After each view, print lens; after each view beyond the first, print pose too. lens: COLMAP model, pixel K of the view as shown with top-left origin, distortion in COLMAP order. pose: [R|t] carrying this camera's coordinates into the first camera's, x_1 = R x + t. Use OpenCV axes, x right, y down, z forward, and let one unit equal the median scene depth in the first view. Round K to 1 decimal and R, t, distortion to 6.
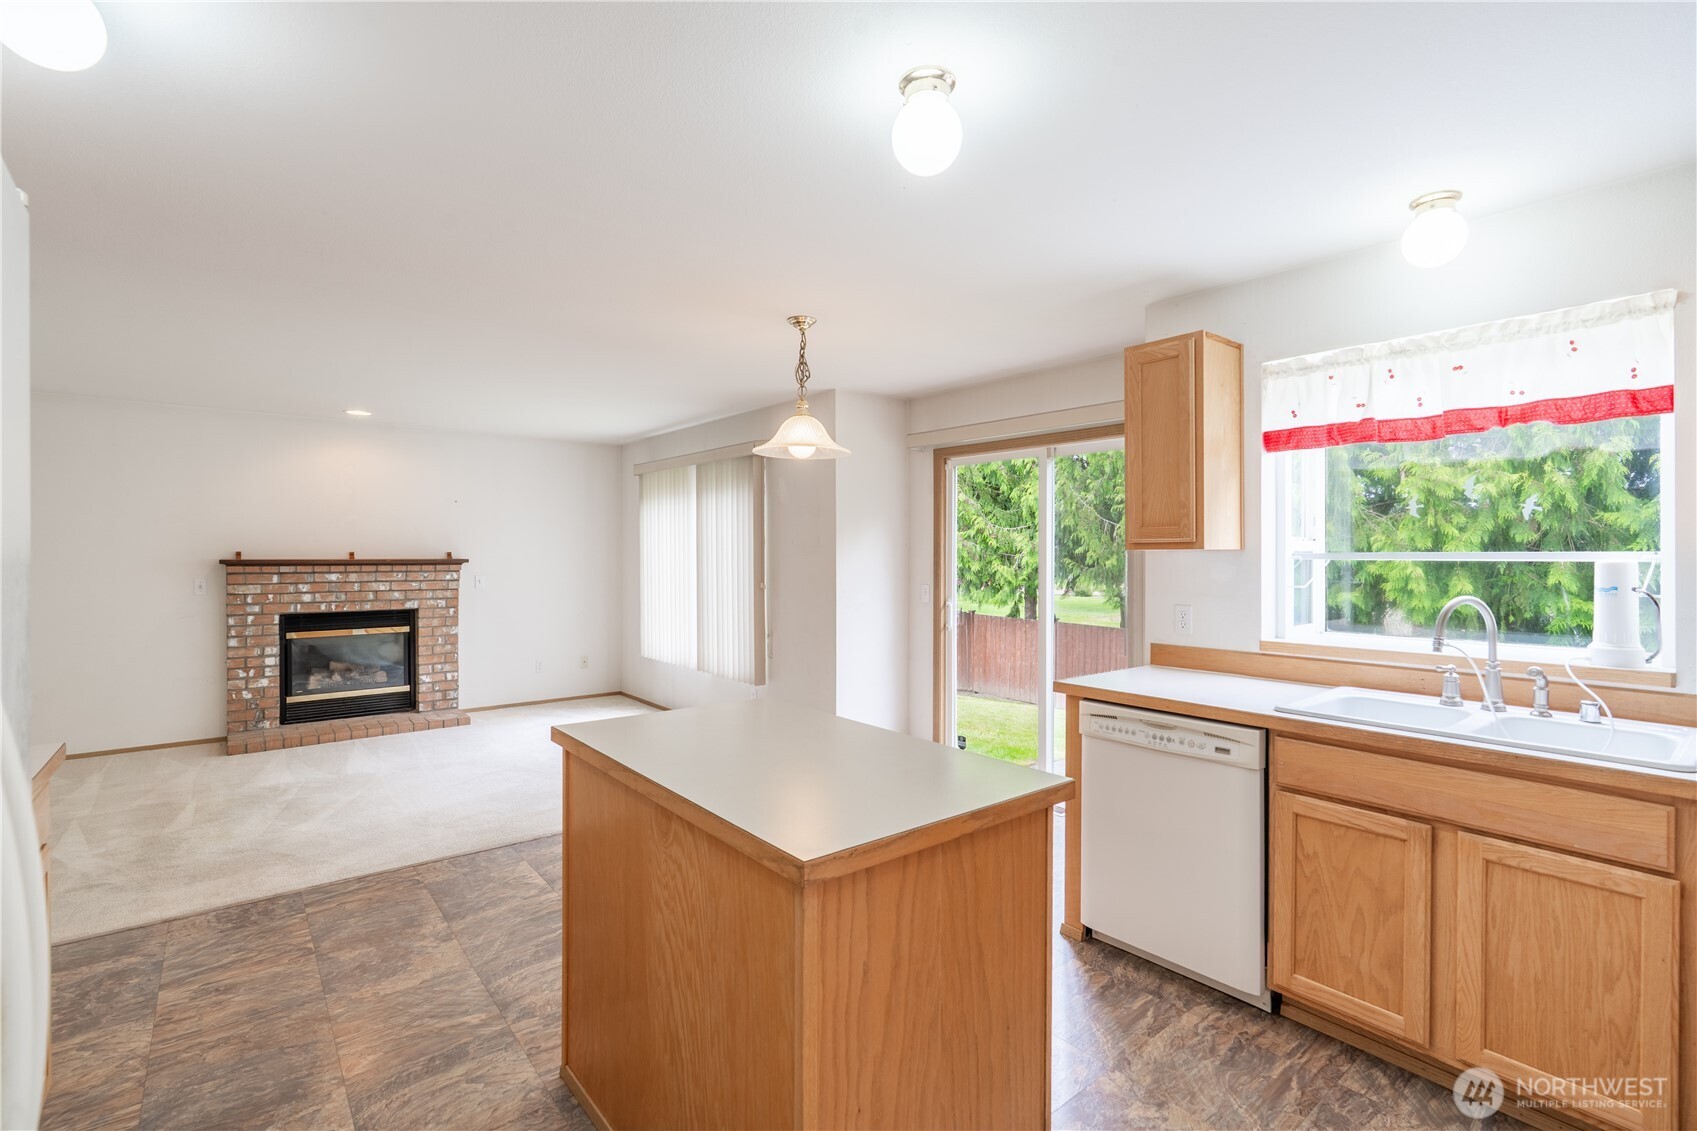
lens RADIAL K [[774.3, 0, 838.9], [0, 774.3, 556.7], [0, 0, 1]] dist [-0.005905, 0.001417]
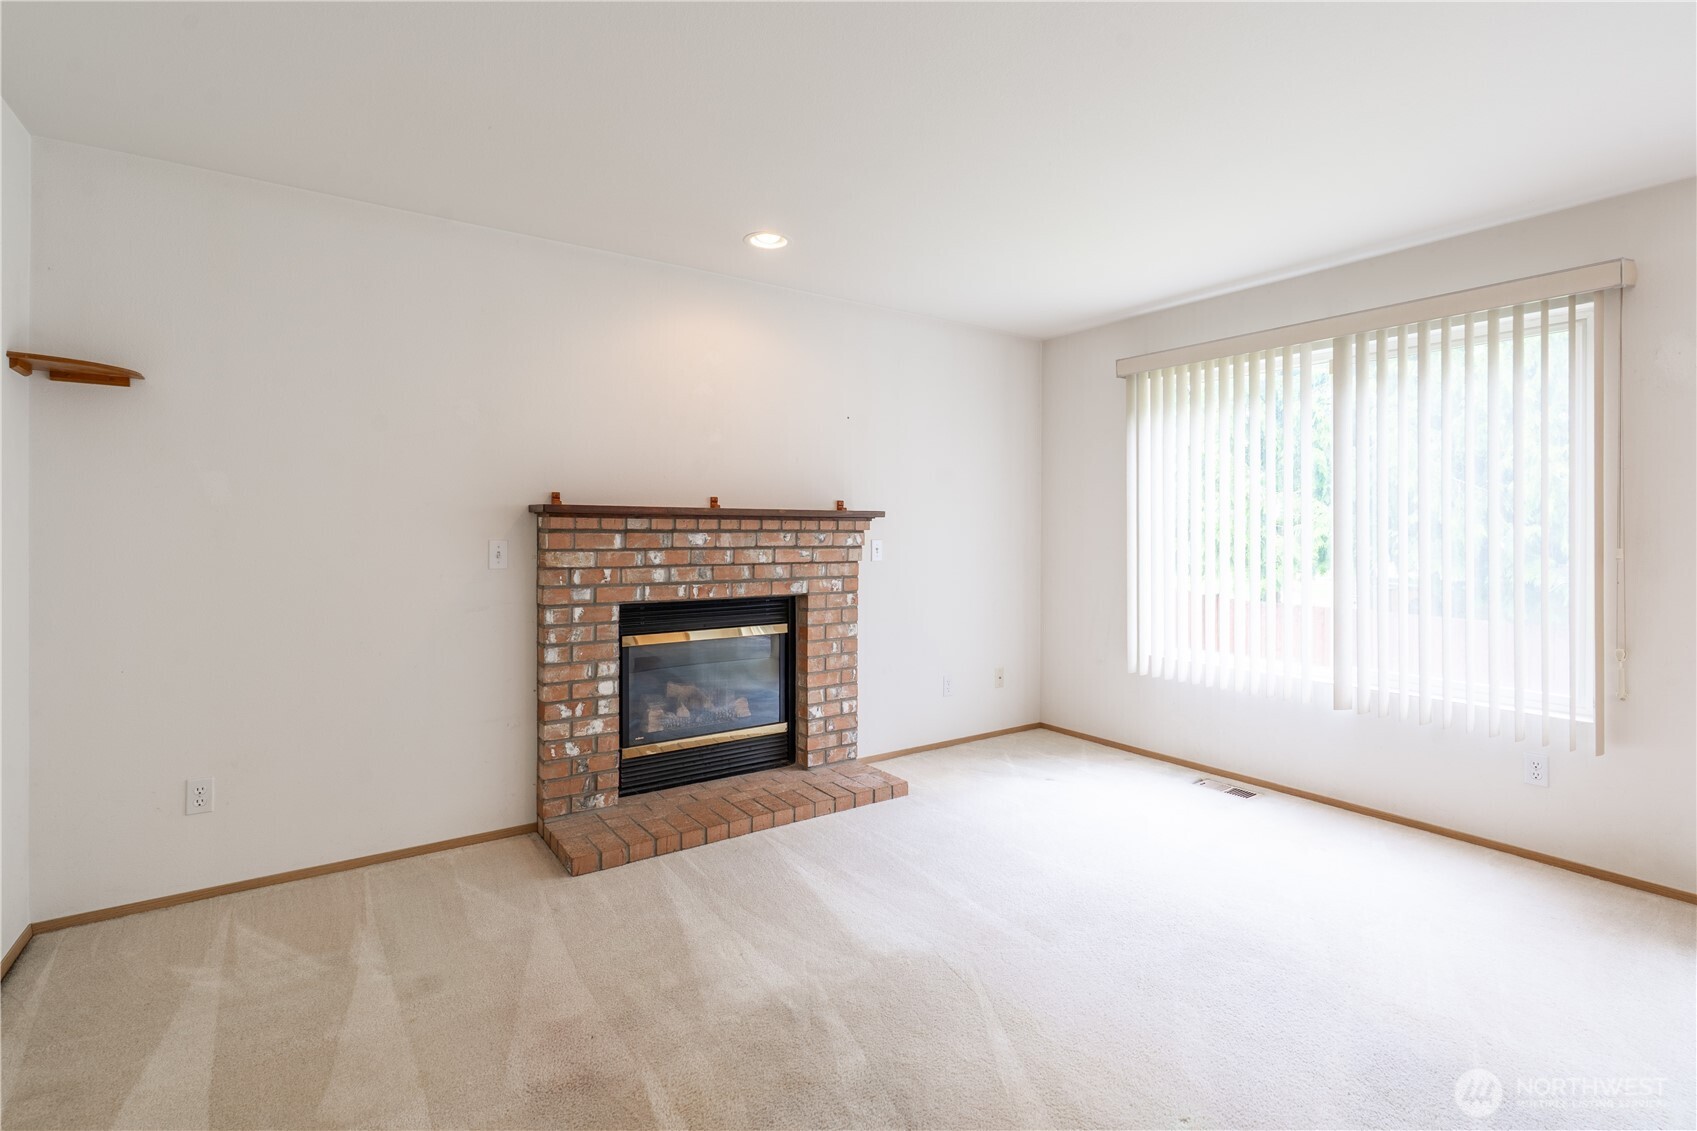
lens RADIAL K [[774.3, 0, 819.3], [0, 774.3, 535.1], [0, 0, 1]] dist [-0.005905, 0.001417]
pose [[0.998528, 0.006102, -0.053895, -0.528421], [-0.005832, 0.999970, 0.005168, 0.019702], [0.053925, -0.004846, 0.998533, 0.428873]]
